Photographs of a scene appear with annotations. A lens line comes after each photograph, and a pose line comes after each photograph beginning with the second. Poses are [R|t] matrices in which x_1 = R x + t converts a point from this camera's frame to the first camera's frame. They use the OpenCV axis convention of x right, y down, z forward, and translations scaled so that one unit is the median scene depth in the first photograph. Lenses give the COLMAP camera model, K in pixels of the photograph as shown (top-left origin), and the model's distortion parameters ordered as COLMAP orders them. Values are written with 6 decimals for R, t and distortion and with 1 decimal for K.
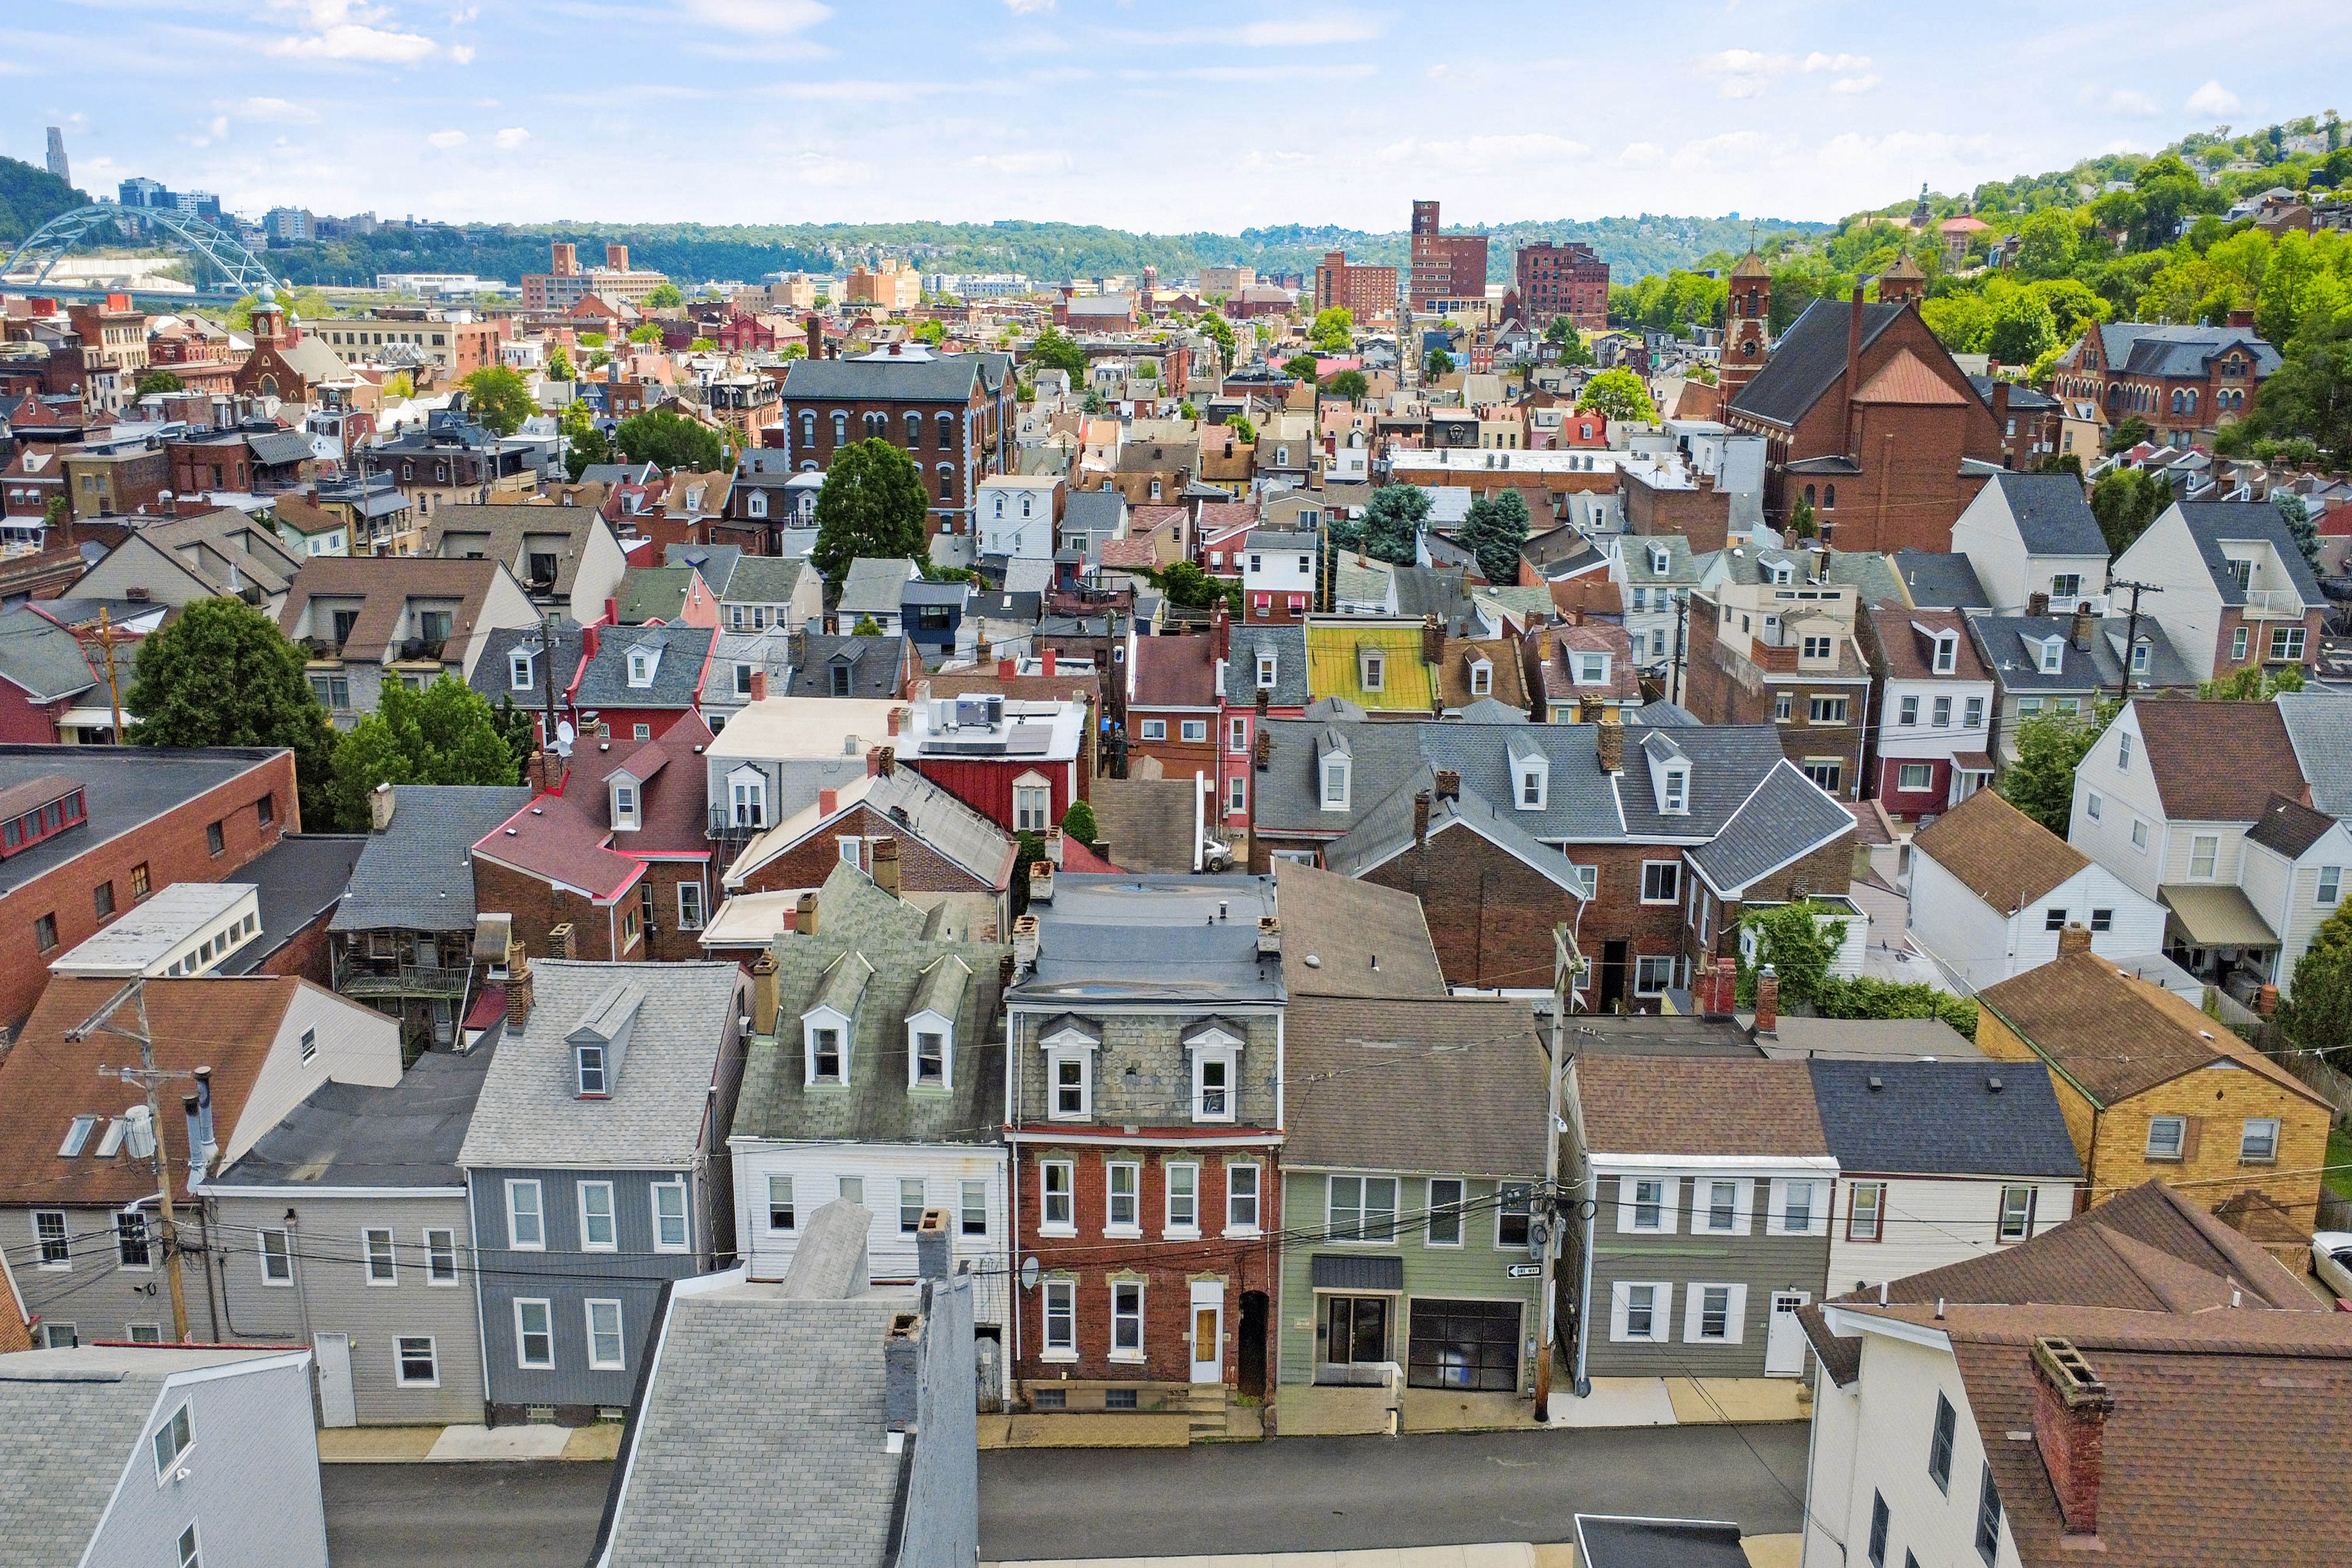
lens RADIAL K [[1701.0, 0, 1179.6], [0, 1701.0, 753.0], [0, 0, 1]] dist [0.002412, 0.000223]
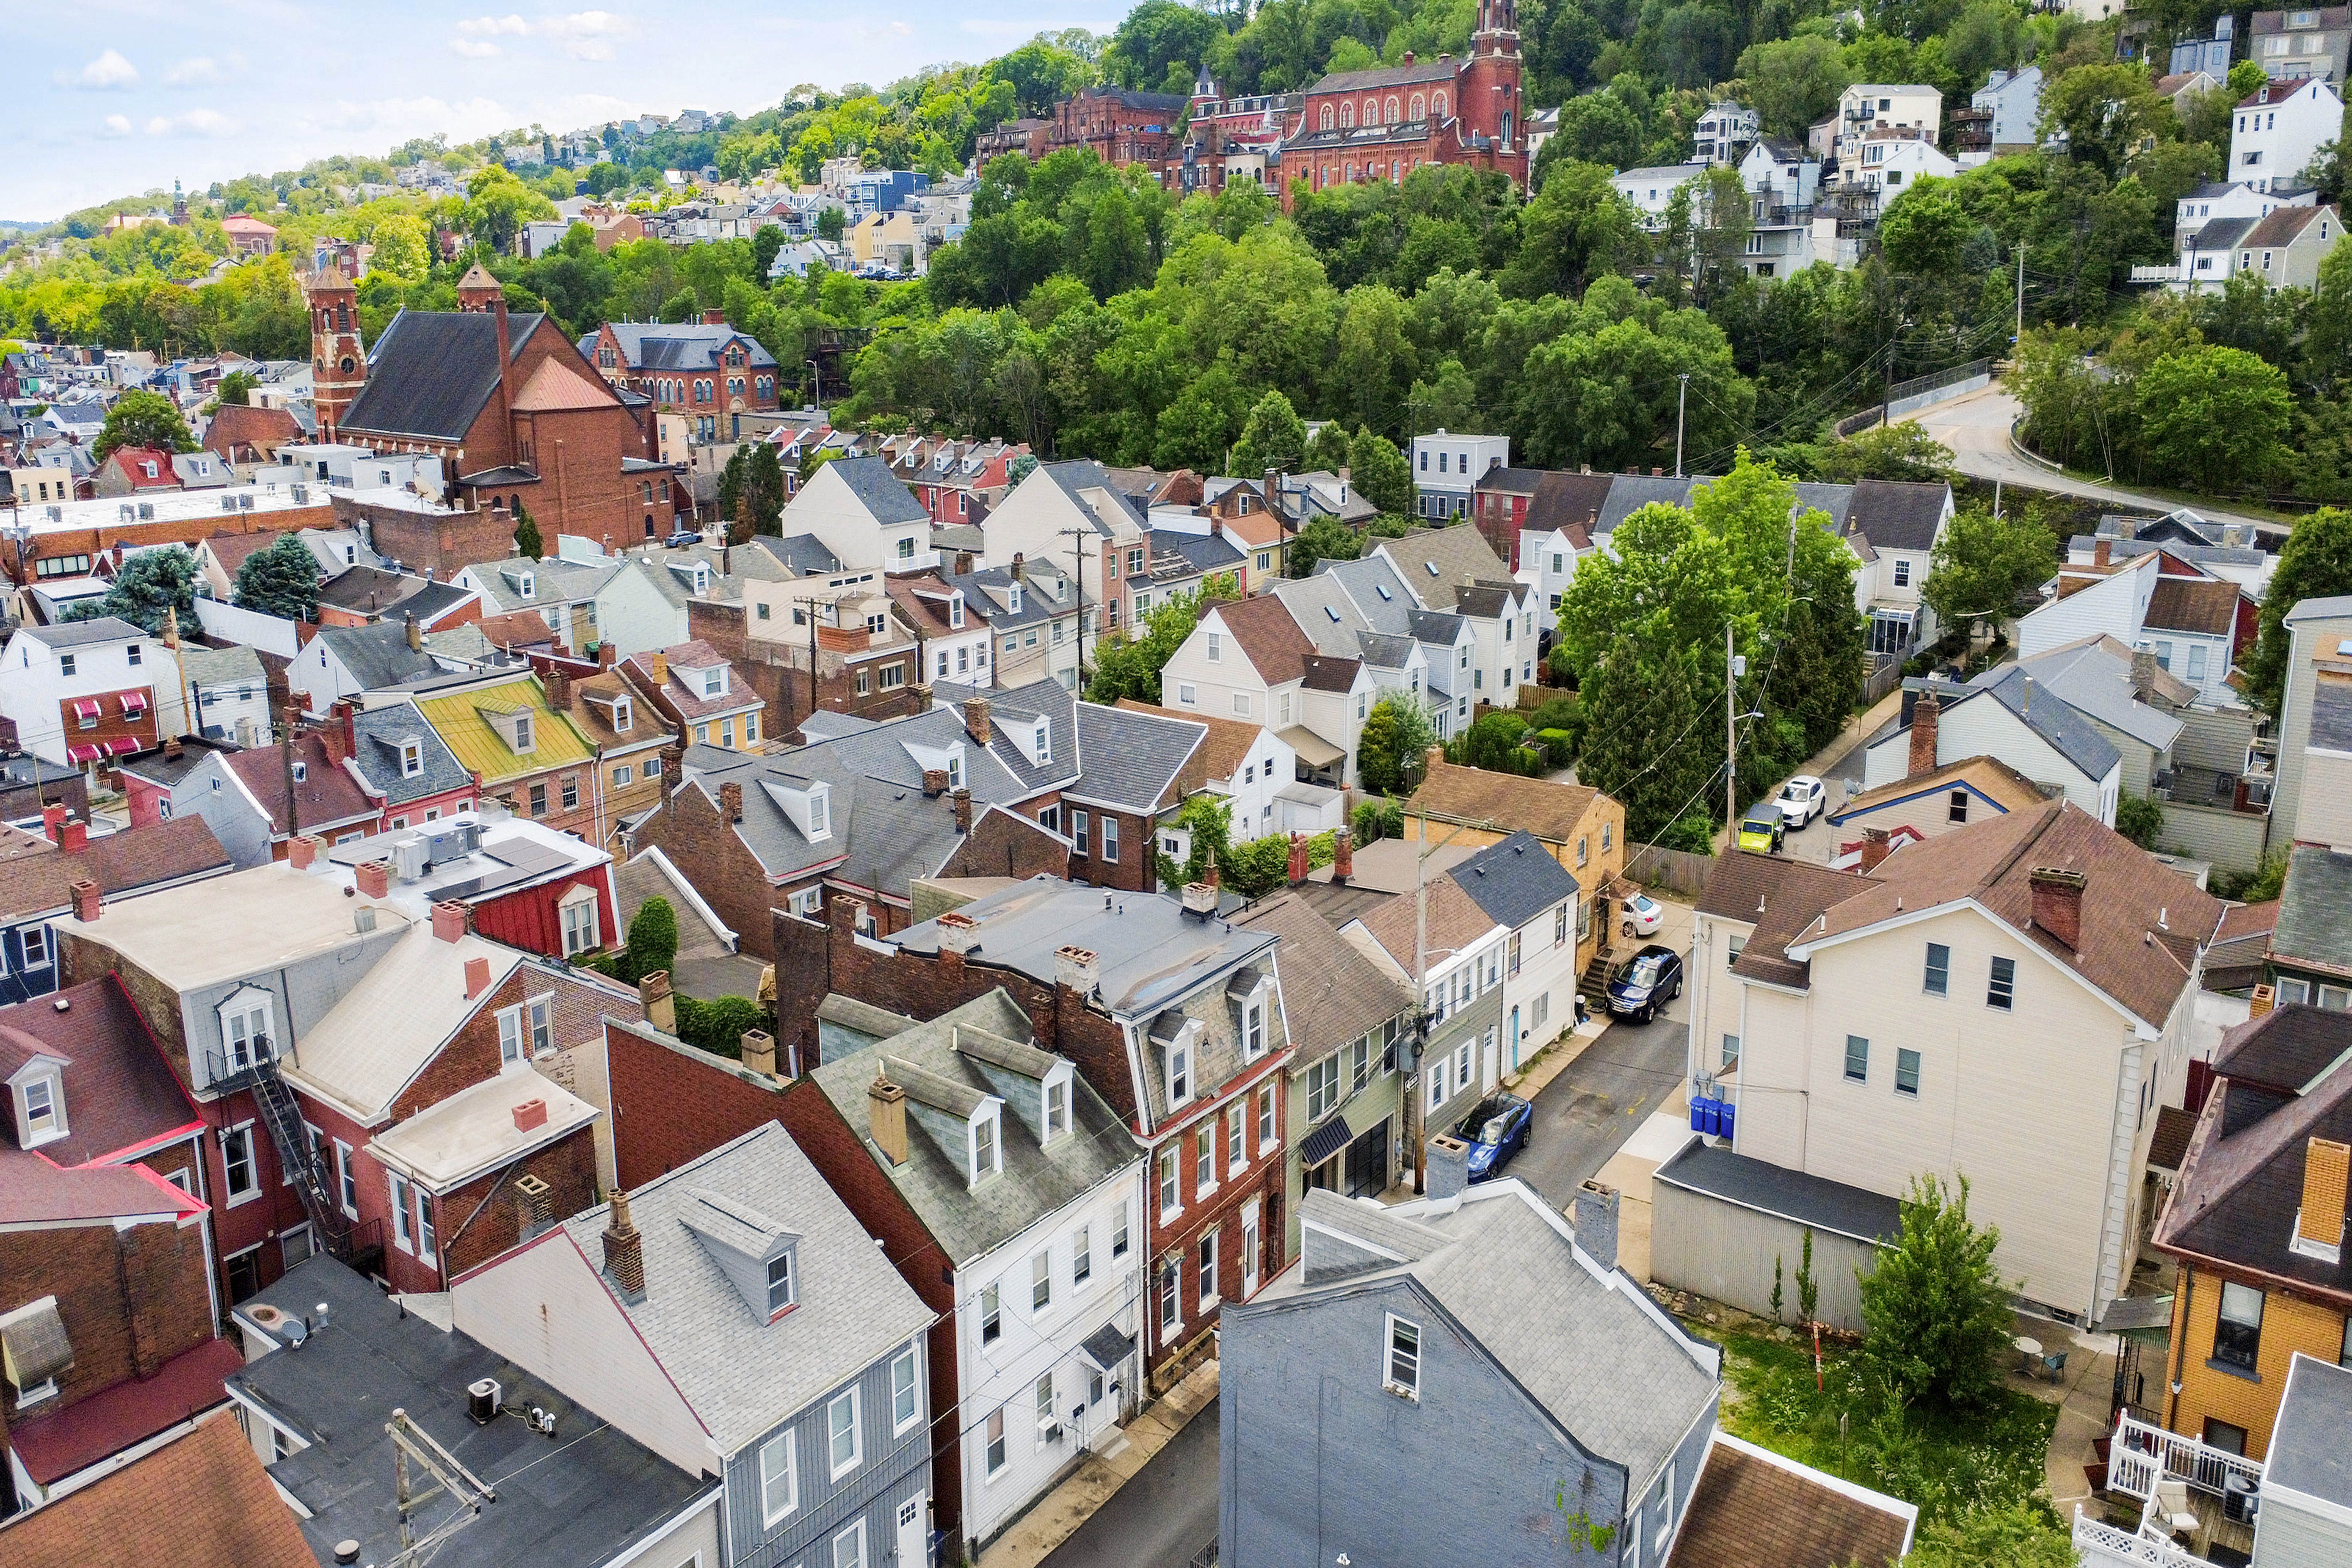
lens RADIAL K [[1727.1, 0, 1176.0], [0, 1727.1, 784.0], [0, 0, 1]] dist [-0.001813, 0.000242]
pose [[0.593519, -0.240686, 0.767988, -0.408869], [0.230373, 0.965114, 0.124428, -0.056249], [-0.771145, 0.103073, 0.628261, 0.140631]]
